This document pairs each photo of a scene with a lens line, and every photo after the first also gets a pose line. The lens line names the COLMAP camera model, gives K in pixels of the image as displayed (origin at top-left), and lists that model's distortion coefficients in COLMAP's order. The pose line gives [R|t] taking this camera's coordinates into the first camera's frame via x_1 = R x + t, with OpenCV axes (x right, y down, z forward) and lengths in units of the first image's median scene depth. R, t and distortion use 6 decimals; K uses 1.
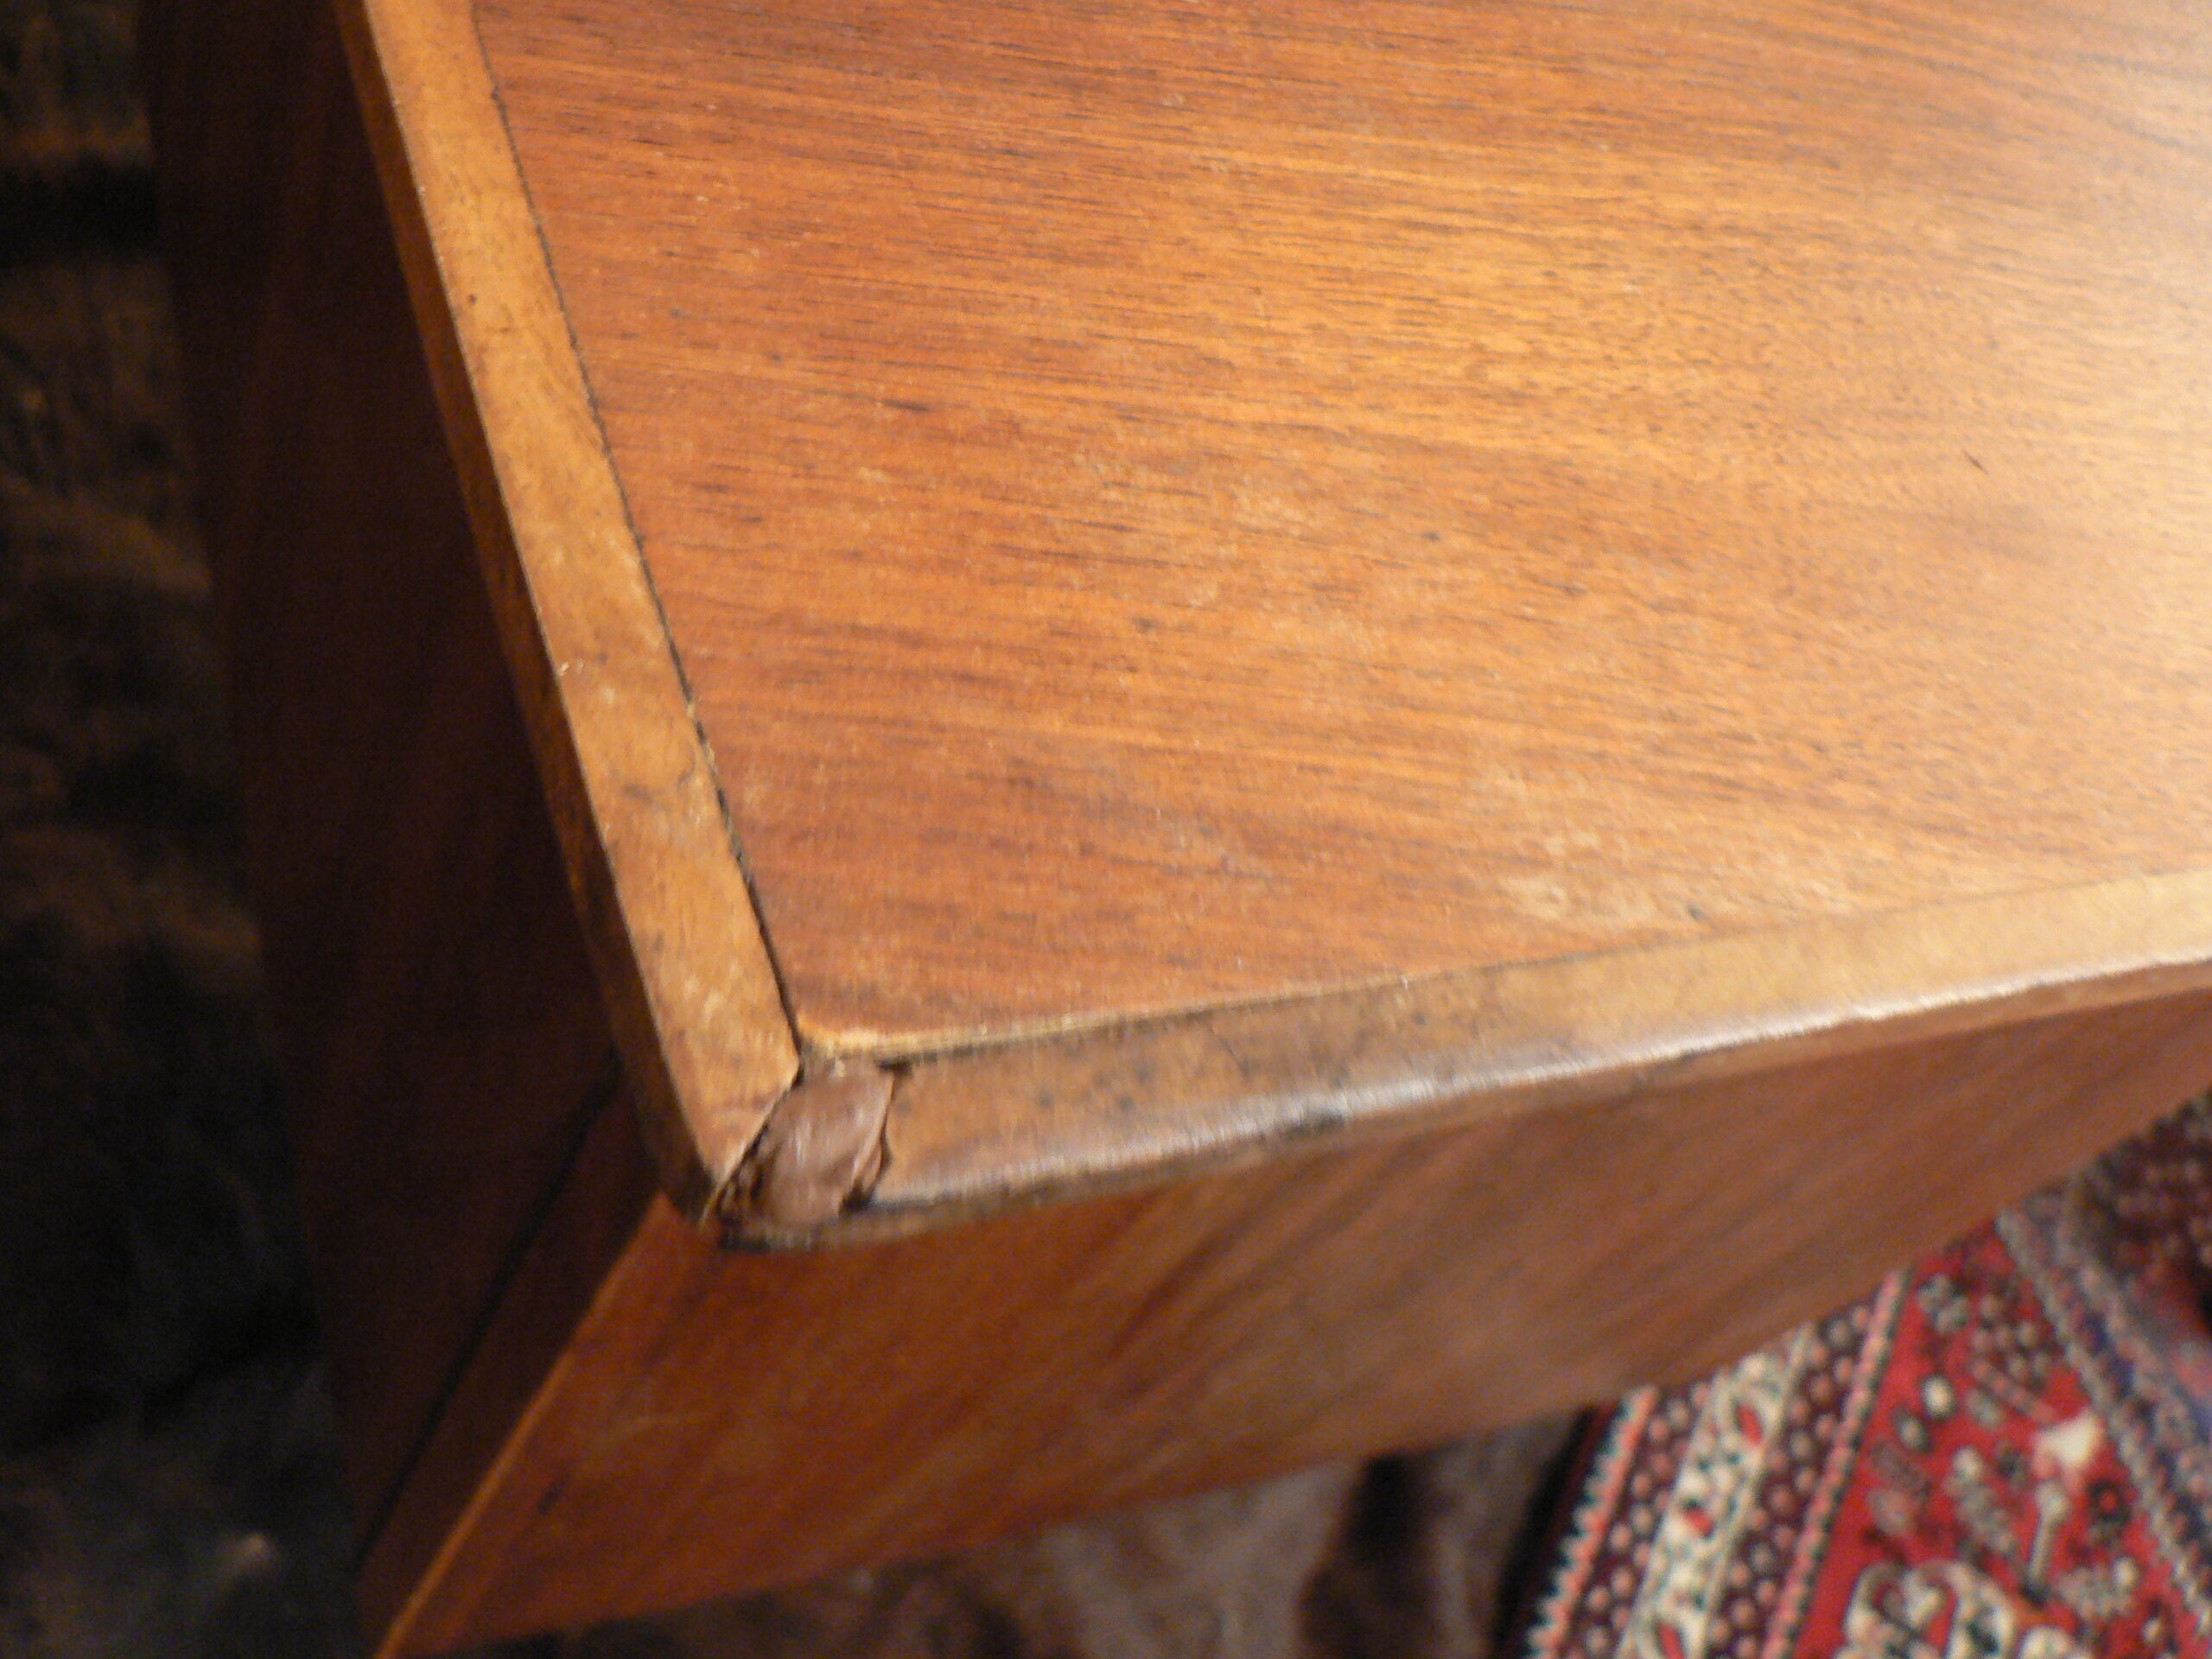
lens RADIAL K [[2396.1, 0, 1087.4], [0, 2396.1, 827.0], [0, 0, 1]] dist [-0.114827, 0.000000]
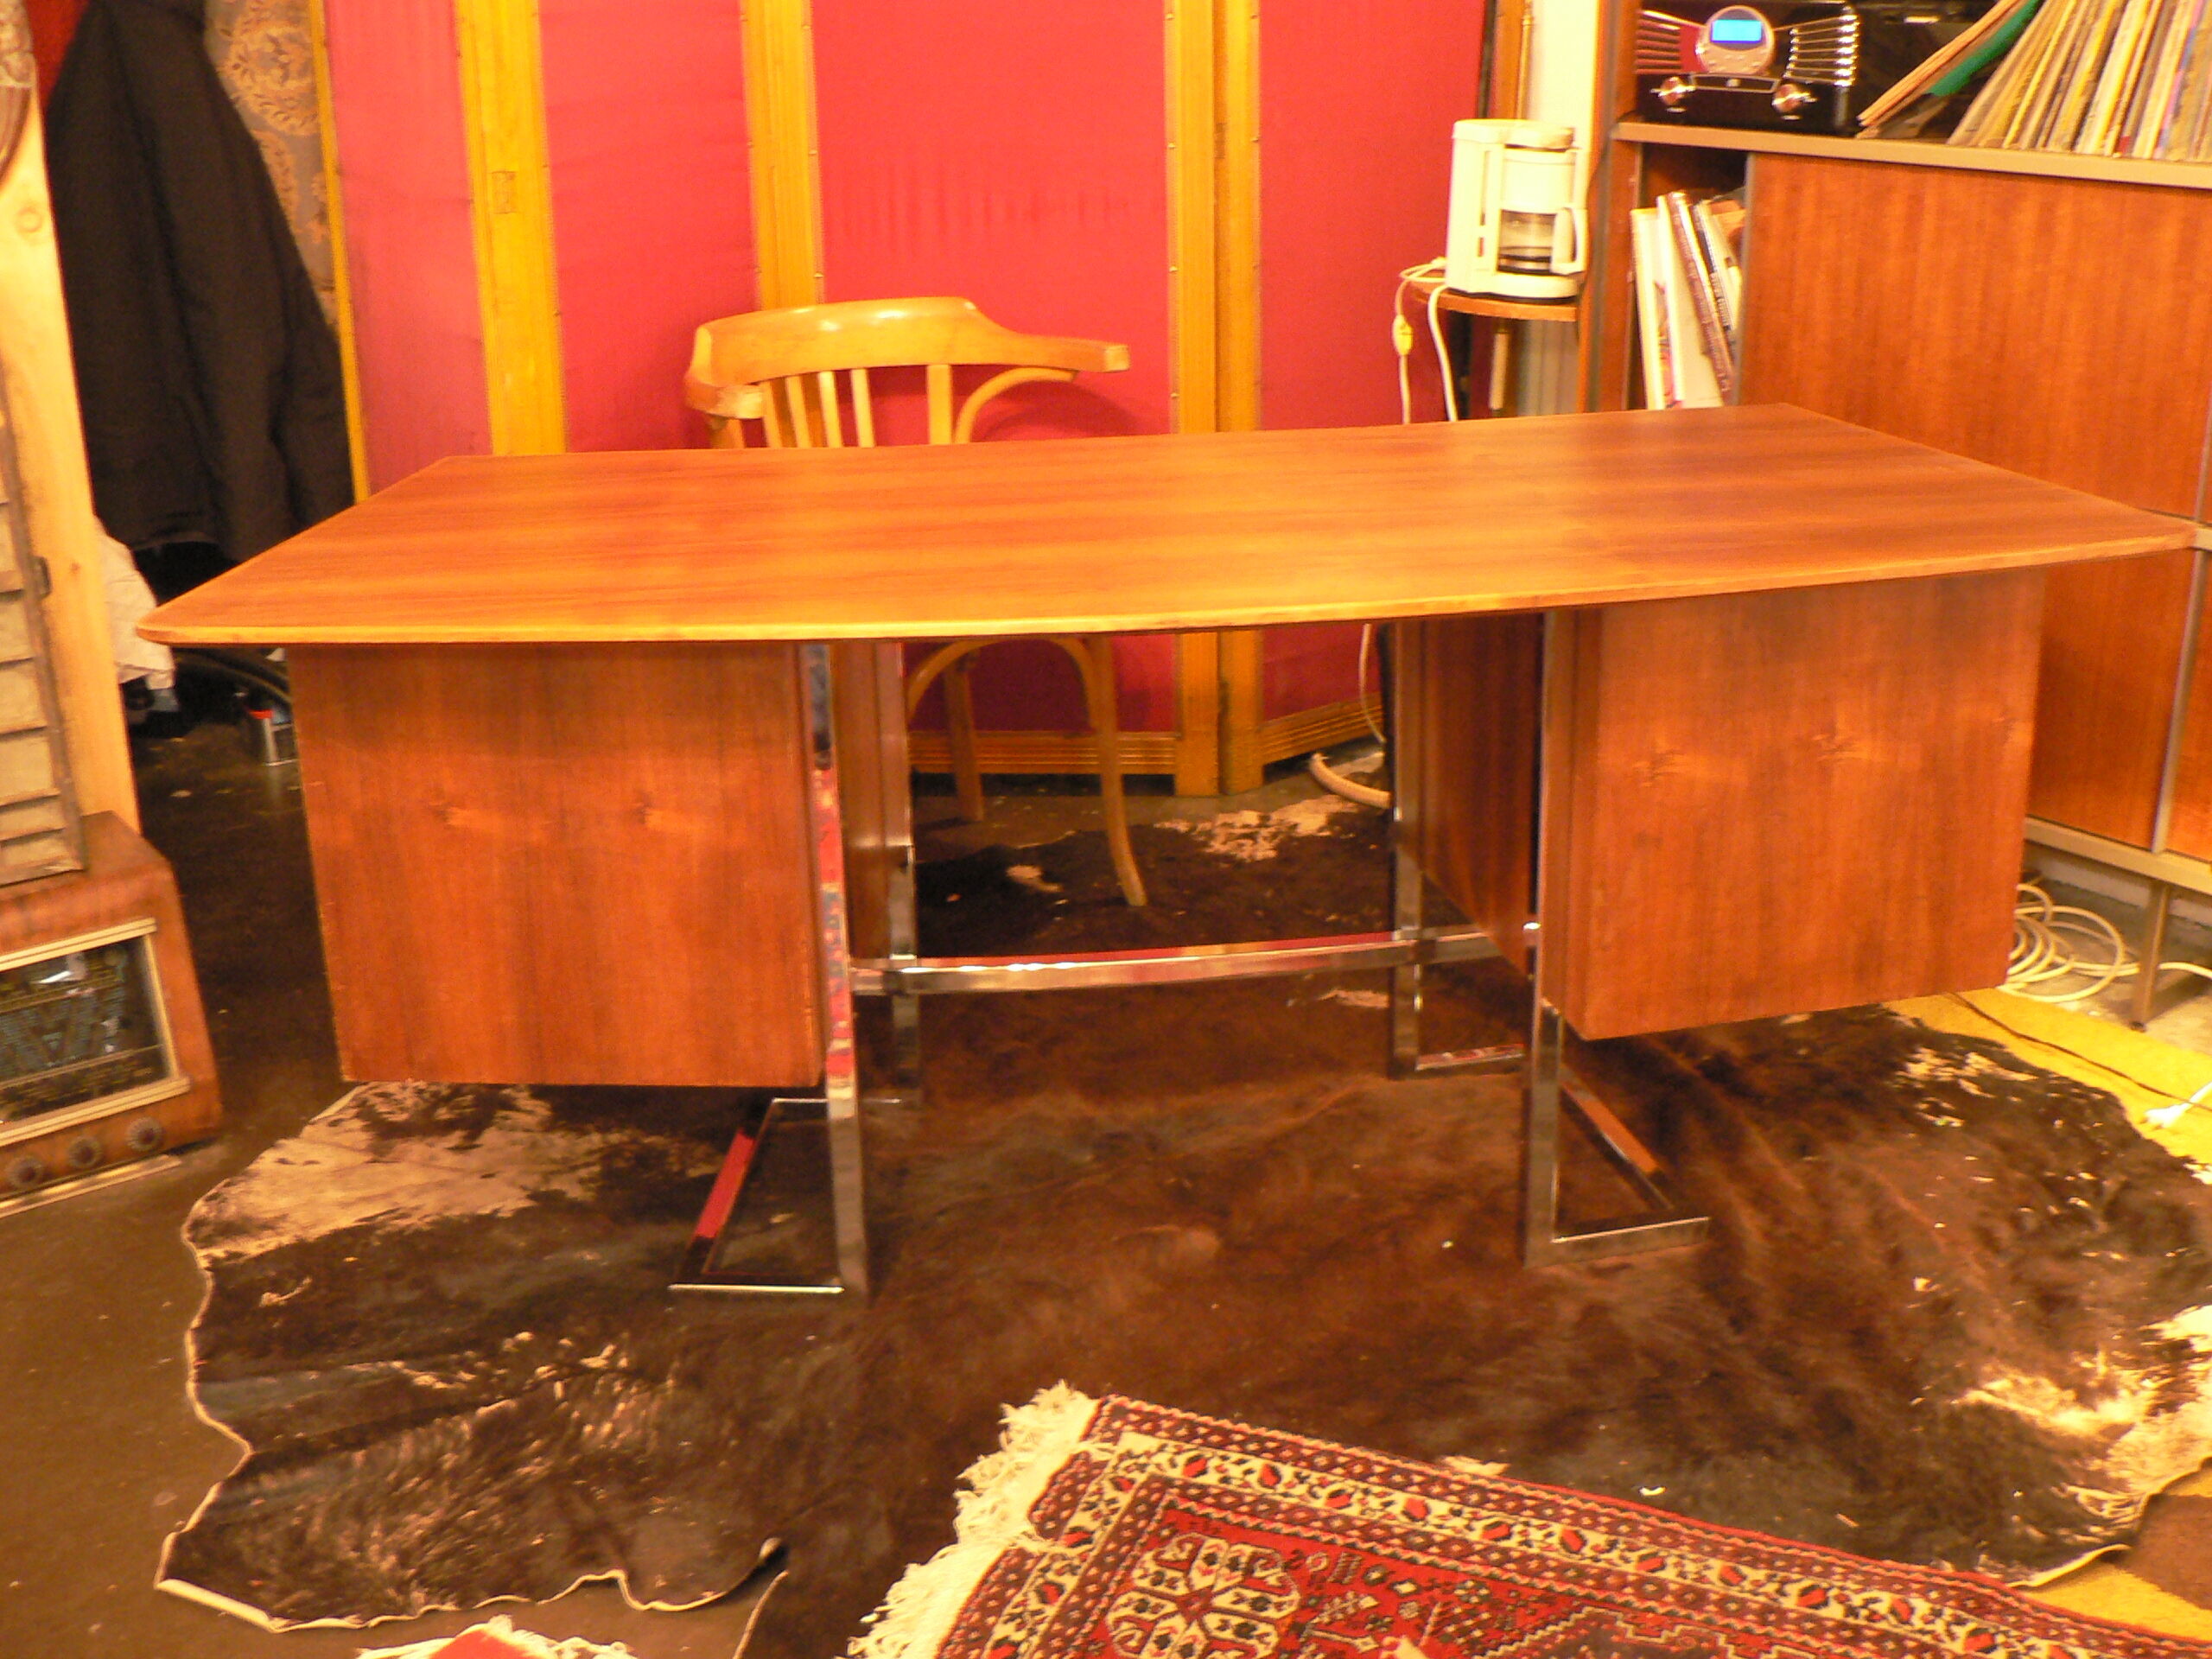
lens RADIAL K [[2396.1, 0, 1093.9], [0, 2396.1, 824.8], [0, 0, 1]] dist [-0.114827, 0.000000]
pose [[0.118956, -0.026316, -0.992551, 2.088548], [-0.784419, 0.610363, -0.110195, 0.283787], [0.608716, 0.791684, 0.051964, 0.378380]]
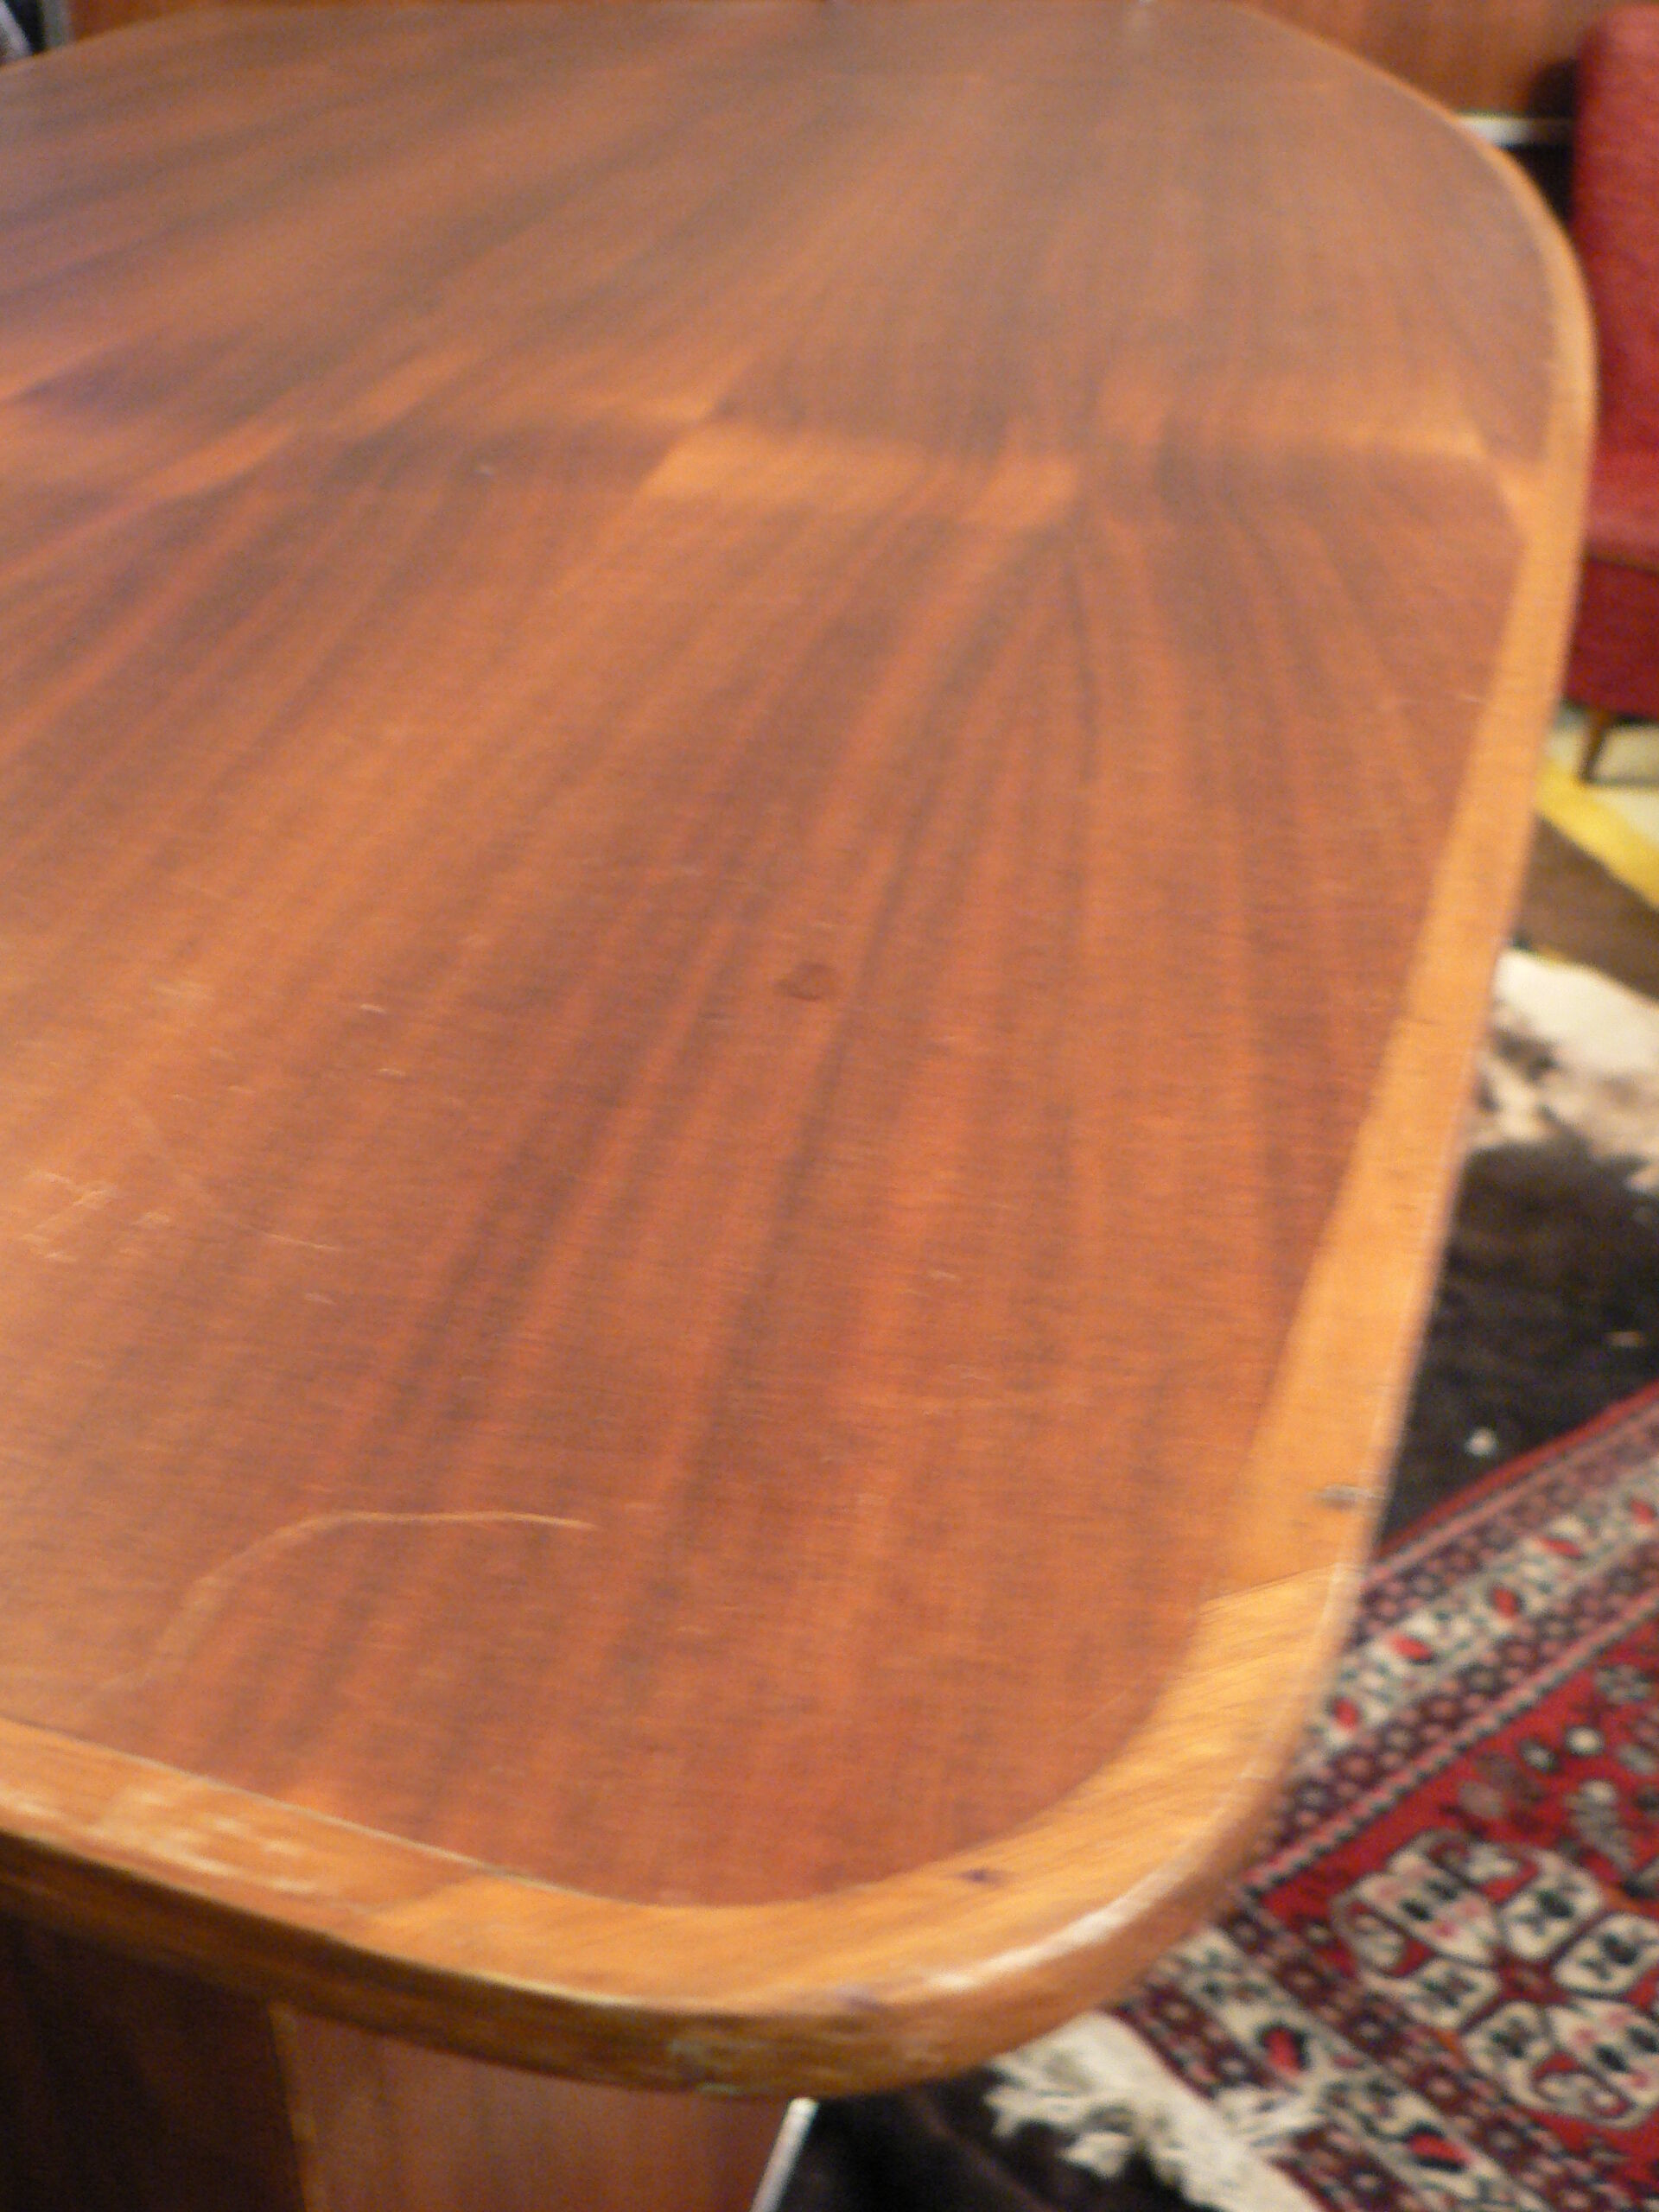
lens RADIAL K [[2396.1, 0, 790.0], [0, 2396.1, 1167.8], [0, 0, 1]] dist [-0.114827, 0.000000]
pose [[0.864695, -0.131966, -0.484652, 0.626194], [-0.127508, 0.875597, -0.465910, 0.578369], [0.485844, 0.464667, 0.740298, -0.063270]]
